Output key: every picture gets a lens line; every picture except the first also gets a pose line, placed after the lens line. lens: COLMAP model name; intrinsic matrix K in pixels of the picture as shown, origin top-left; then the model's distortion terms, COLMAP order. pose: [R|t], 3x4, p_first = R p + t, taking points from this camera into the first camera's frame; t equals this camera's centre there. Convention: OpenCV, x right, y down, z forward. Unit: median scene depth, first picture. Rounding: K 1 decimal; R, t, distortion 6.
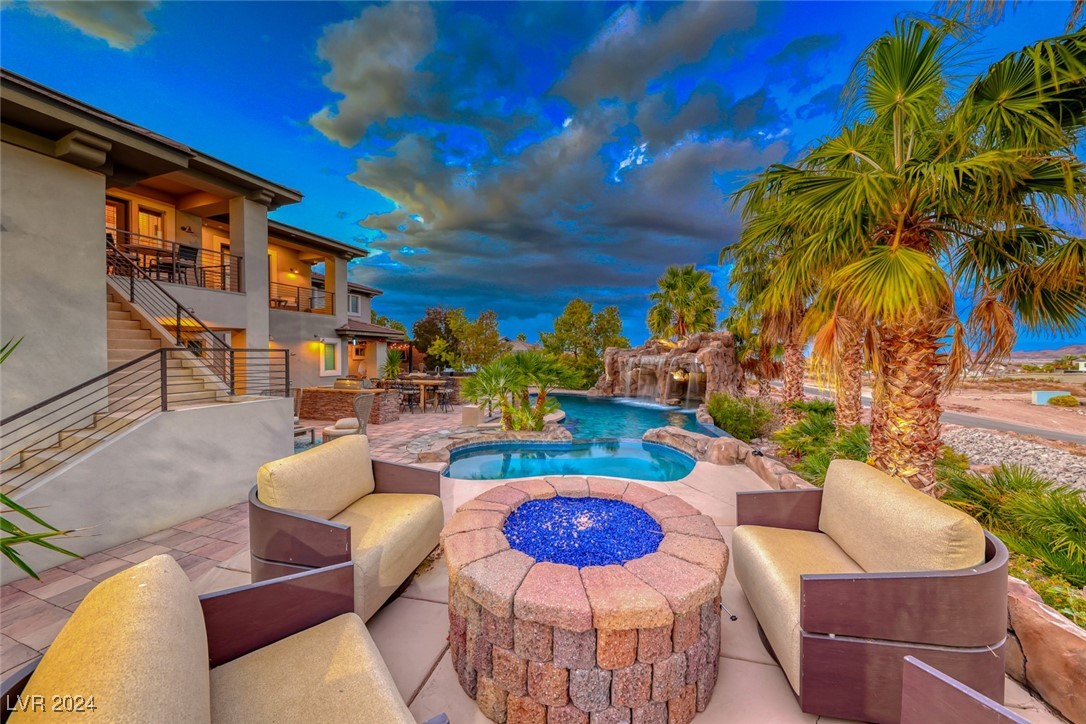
lens RADIAL K [[384.5, 0, 547.5], [0, 384.5, 356.5], [0, 0, 1]] dist [0.011178, -0.000088]
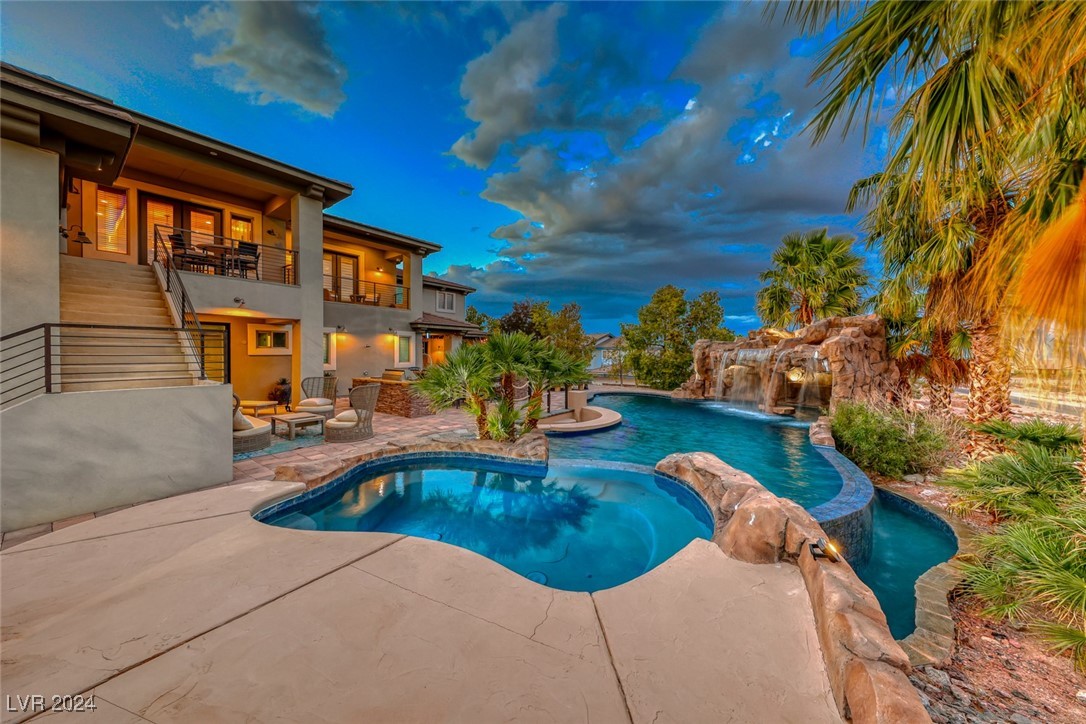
lens RADIAL K [[377.8, 0, 541.4], [0, 377.8, 356.9], [0, 0, 1]] dist [0.016308, -0.007001]
pose [[0.949390, 0.009194, -0.313965, 0.113323], [-0.007499, 0.999950, 0.006604, 0.012356], [0.314010, -0.003915, 0.949412, 0.153628]]
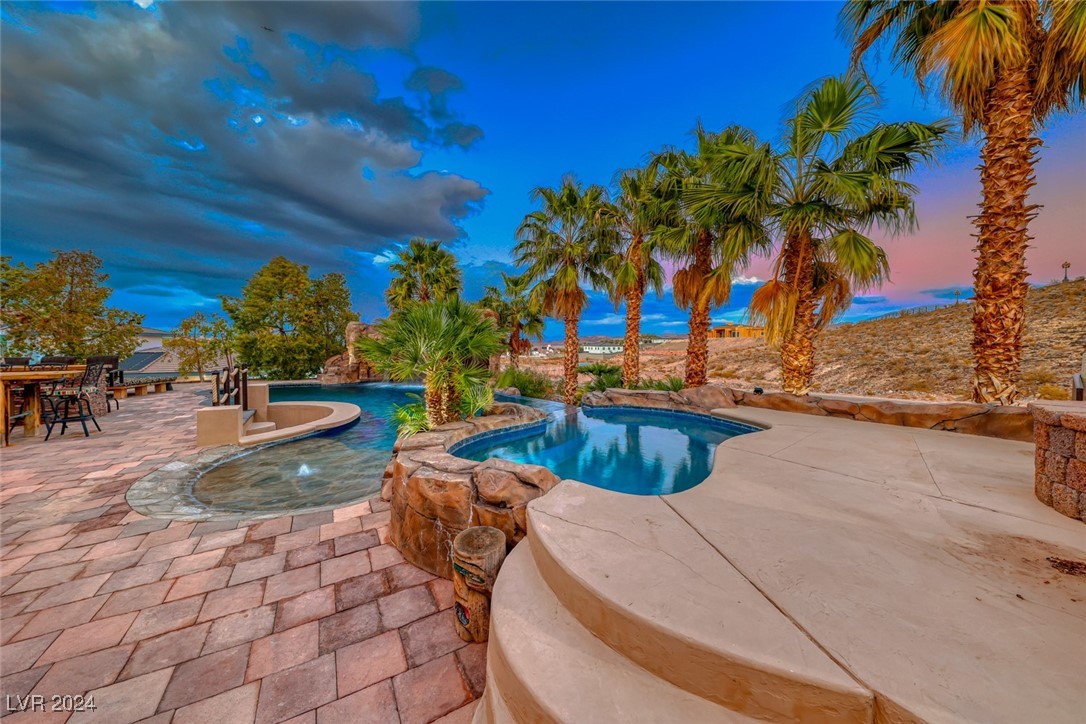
lens RADIAL K [[373.6, 0, 544.1], [0, 373.6, 351.6], [0, 0, 1]] dist [0.015657, -0.006236]
pose [[0.654492, -0.019385, 0.755820, -0.207817], [0.007265, 0.999786, 0.019352, 0.031091], [-0.756034, -0.007174, 0.654493, 0.223435]]
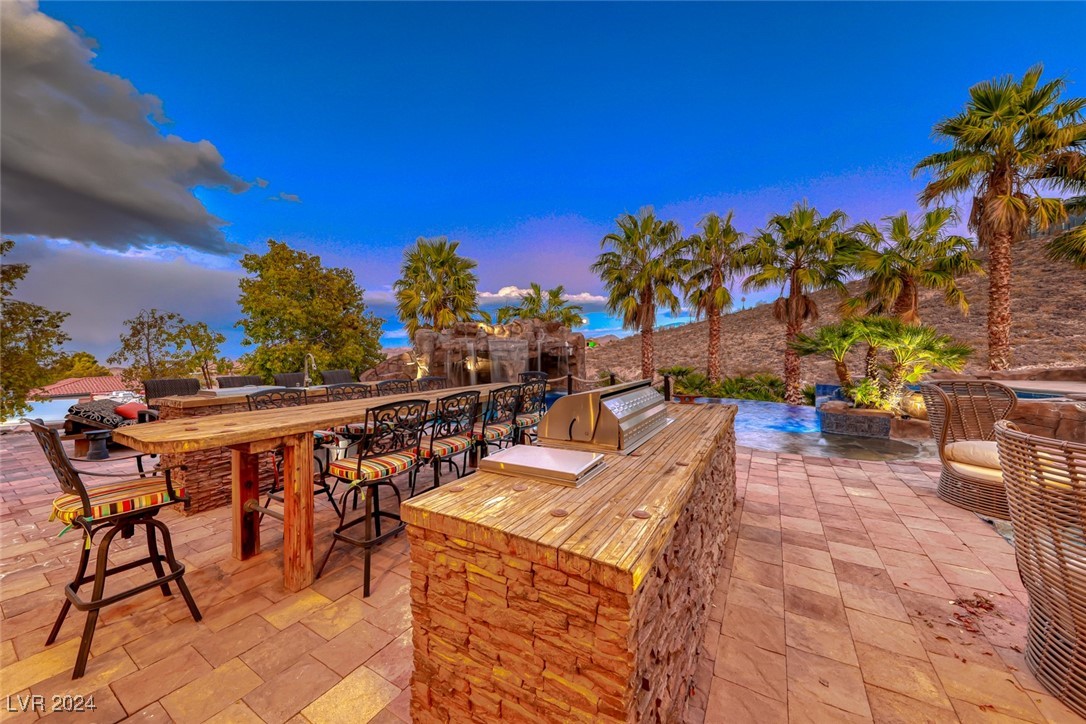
lens RADIAL K [[377.8, 0, 541.4], [0, 377.8, 356.9], [0, 0, 1]] dist [0.016308, -0.007001]
pose [[0.215900, -0.016346, 0.976279, -0.572397], [0.024931, 0.999626, 0.011224, 0.028708], [-0.976097, 0.021916, 0.216227, 0.778786]]
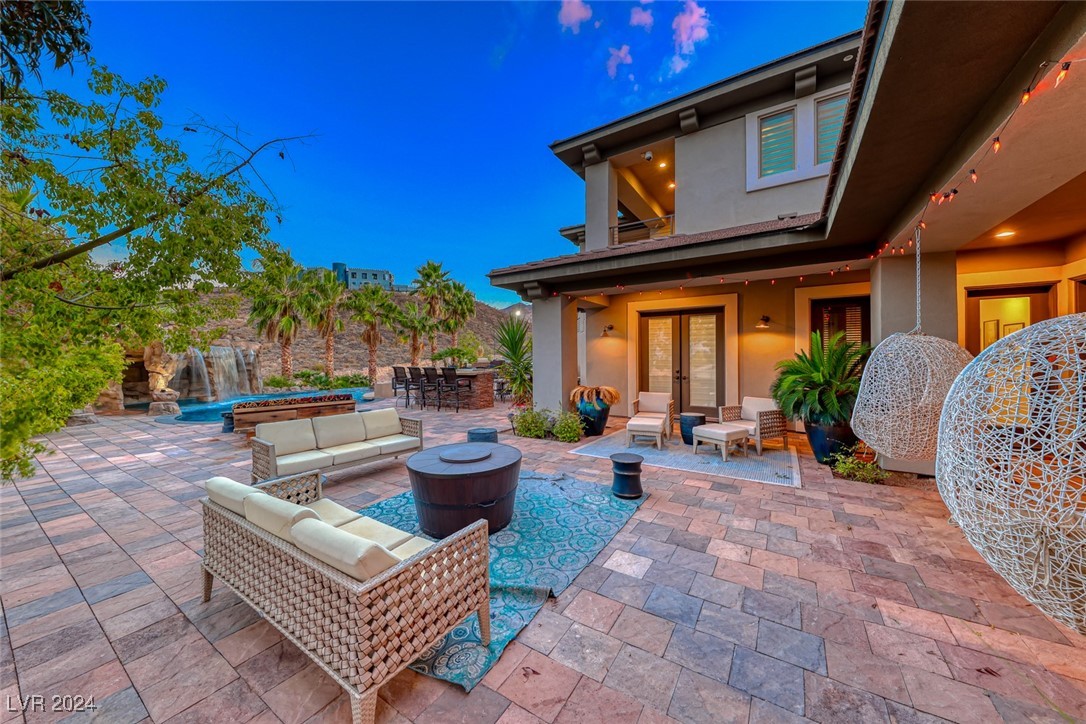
lens RADIAL K [[373.4, 0, 541.6], [0, 373.4, 357.0], [0, 0, 1]] dist [0.015177, -0.006326]
pose [[-0.971858, 0.005352, 0.235509, -0.658711], [0.007445, 0.999940, 0.008000, 0.020807], [-0.235452, 0.009528, -0.971839, 1.739671]]
